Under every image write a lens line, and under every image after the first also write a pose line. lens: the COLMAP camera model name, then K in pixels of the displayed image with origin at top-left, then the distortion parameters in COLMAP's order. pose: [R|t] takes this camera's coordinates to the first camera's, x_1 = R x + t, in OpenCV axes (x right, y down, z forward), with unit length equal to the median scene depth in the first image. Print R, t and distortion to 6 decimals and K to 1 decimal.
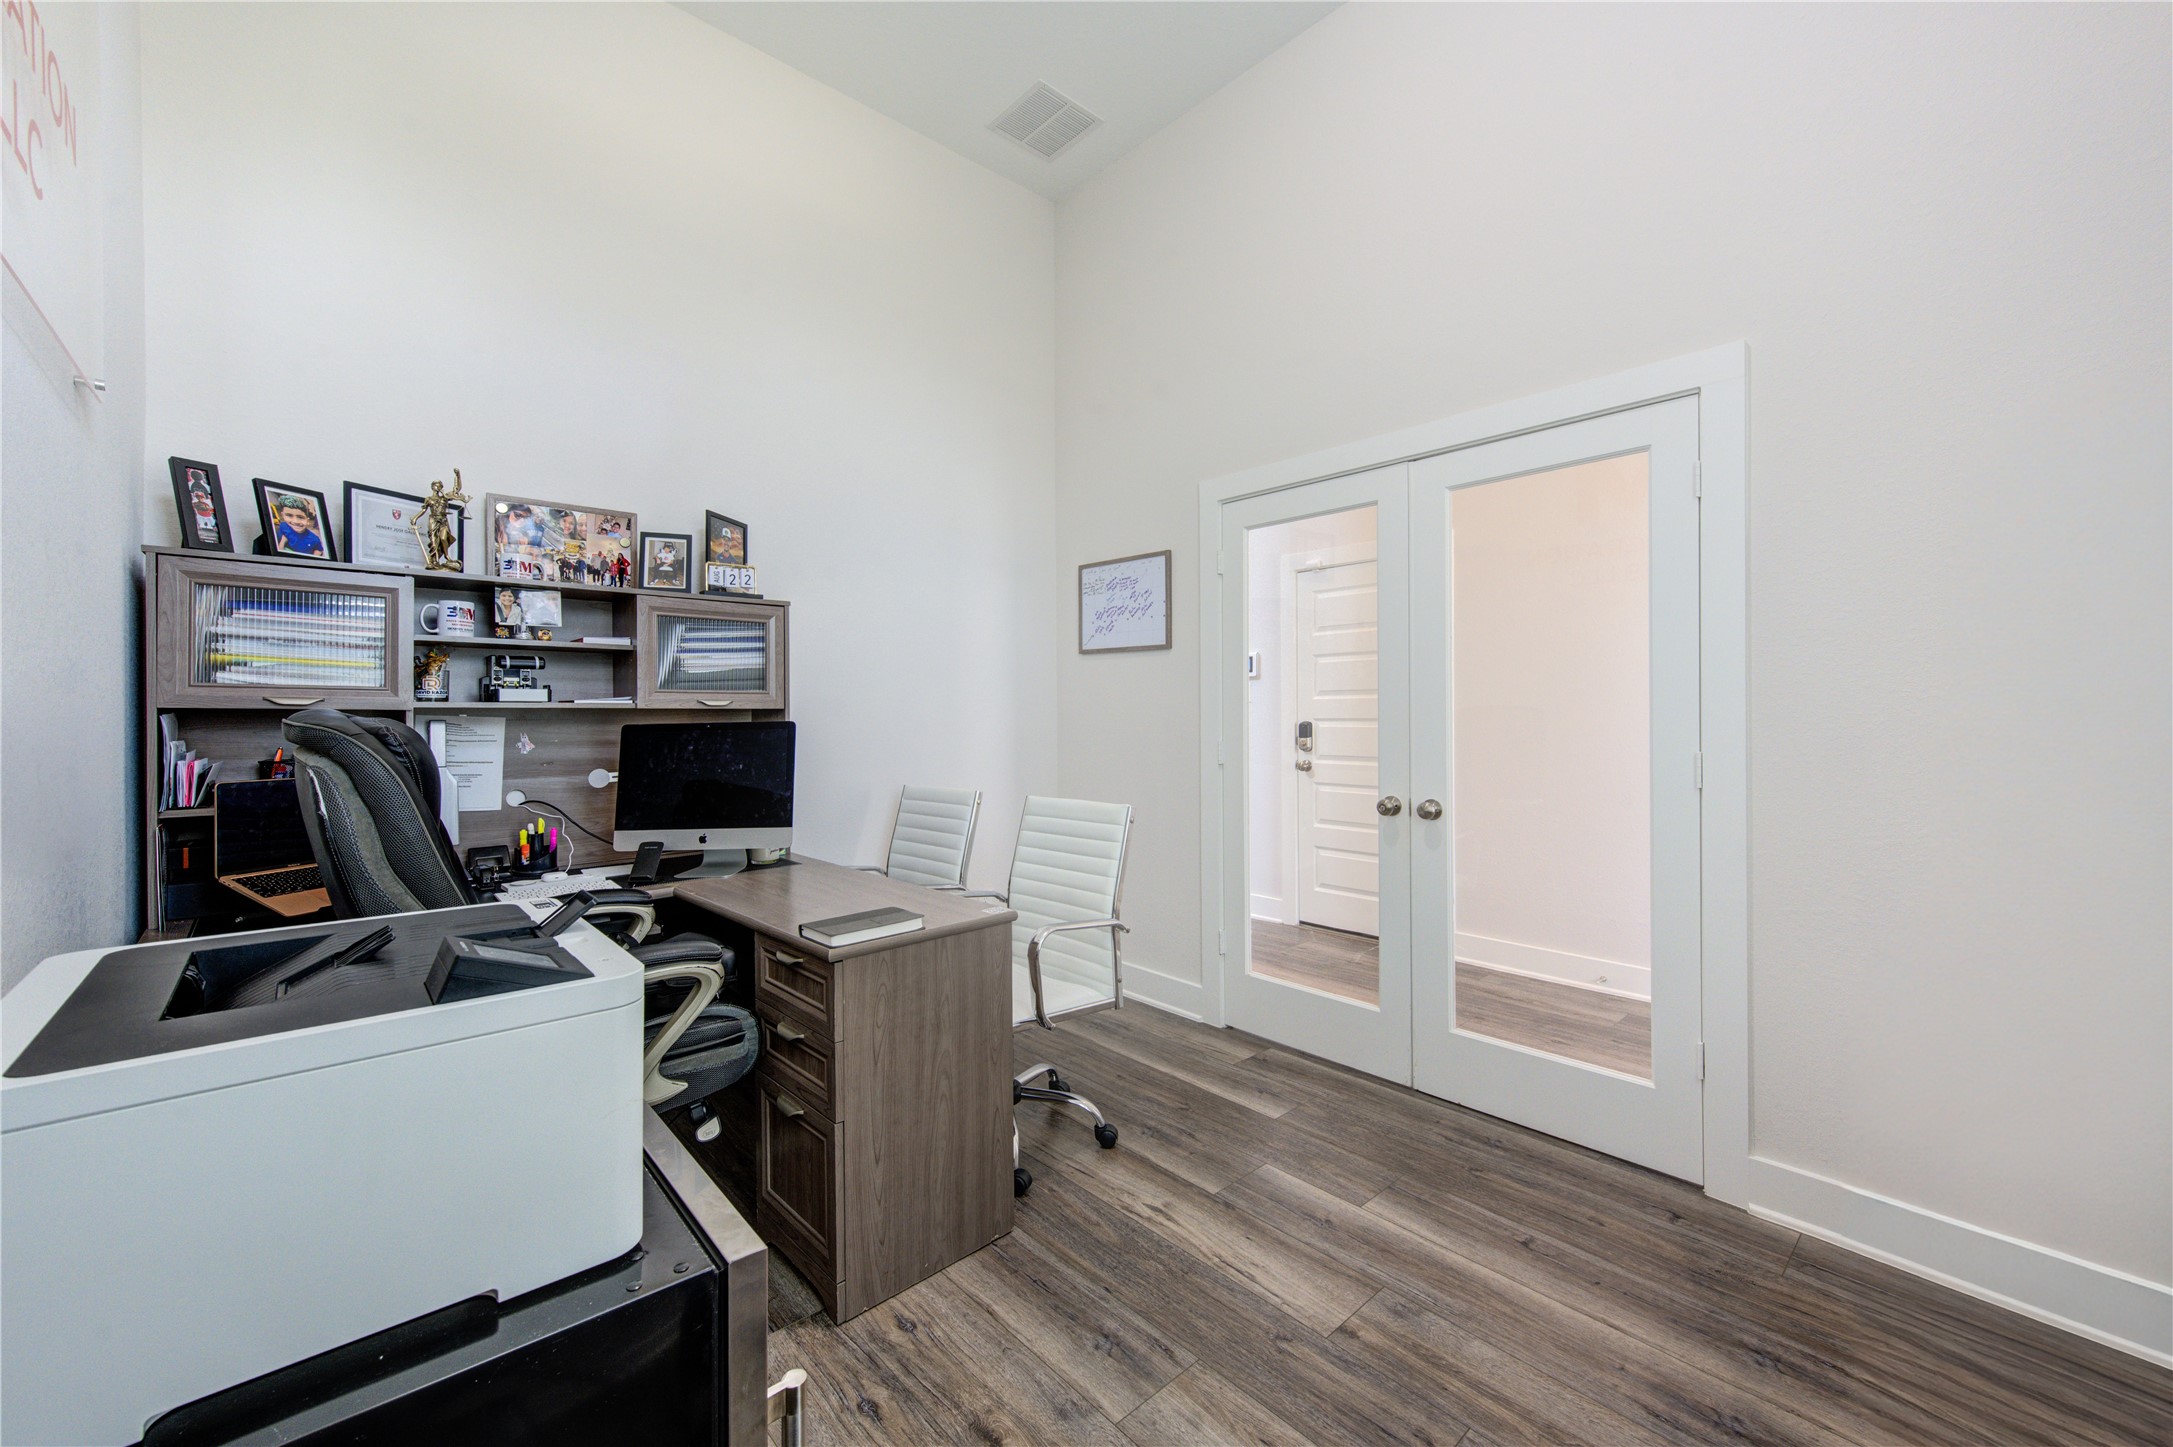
lens RADIAL K [[851.7, 0, 1087.4], [0, 851.7, 716.5], [0, 0, 1]] dist [-0.000768, 0.000123]
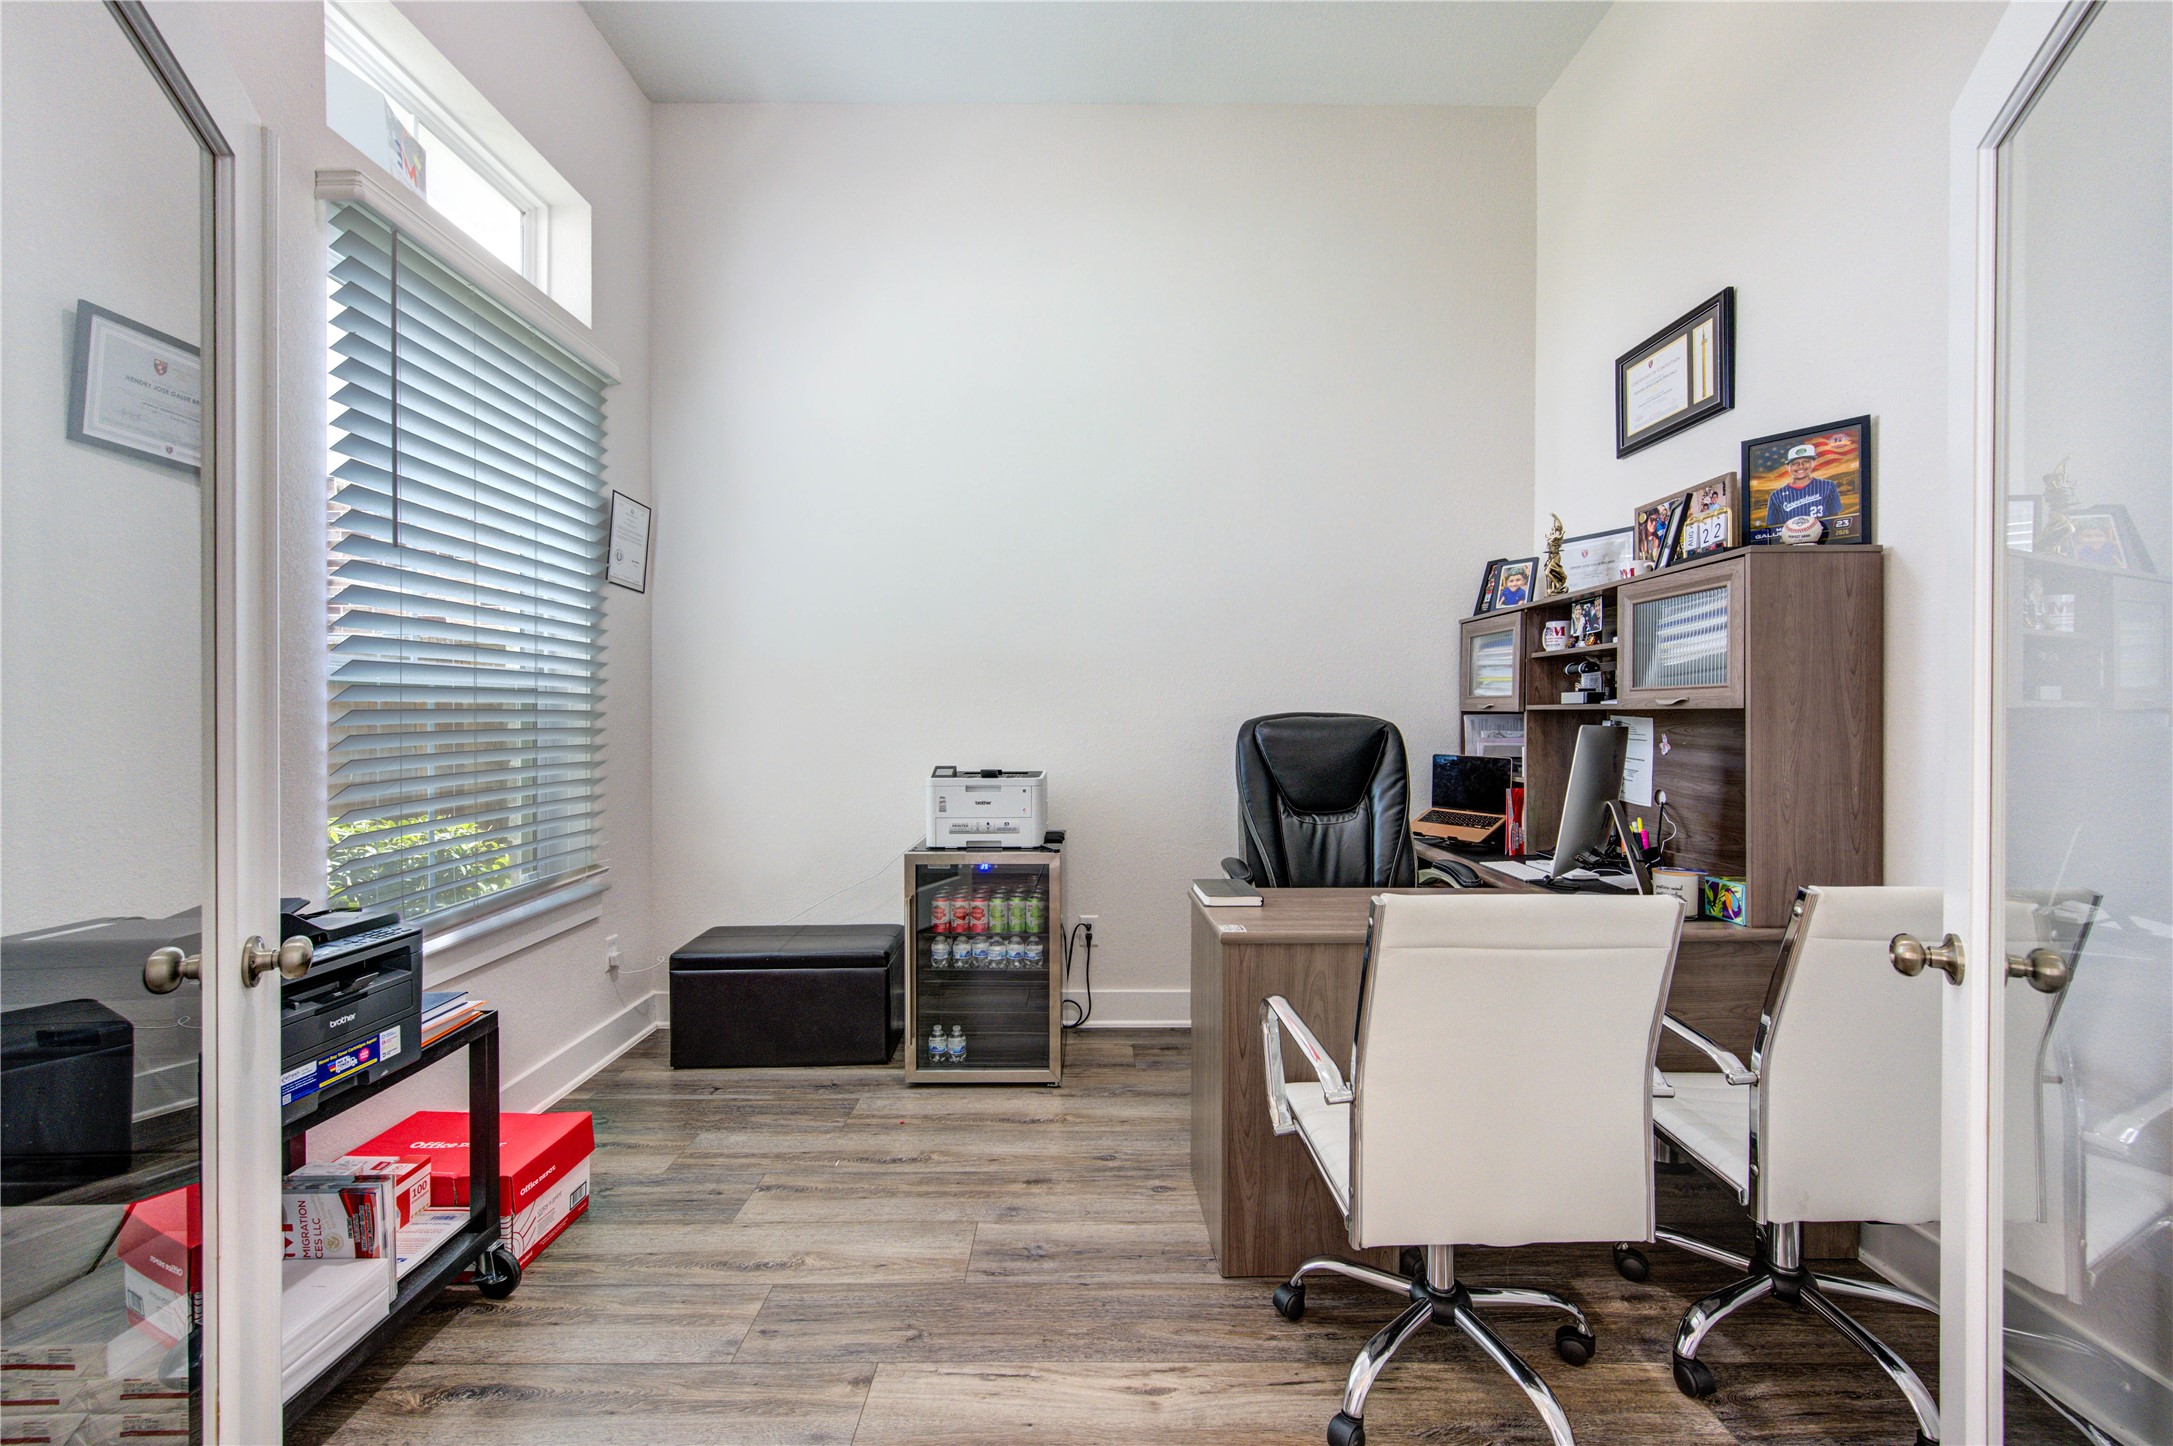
lens RADIAL K [[870.8, 0, 1088.8], [0, 870.8, 715.2], [0, 0, 1]] dist [-0.003907, -0.000131]
pose [[-0.675685, 0.002709, -0.737186, 0.731955], [-0.003540, 0.999970, 0.006919, -0.009361], [0.737182, 0.007285, -0.675655, 1.593683]]
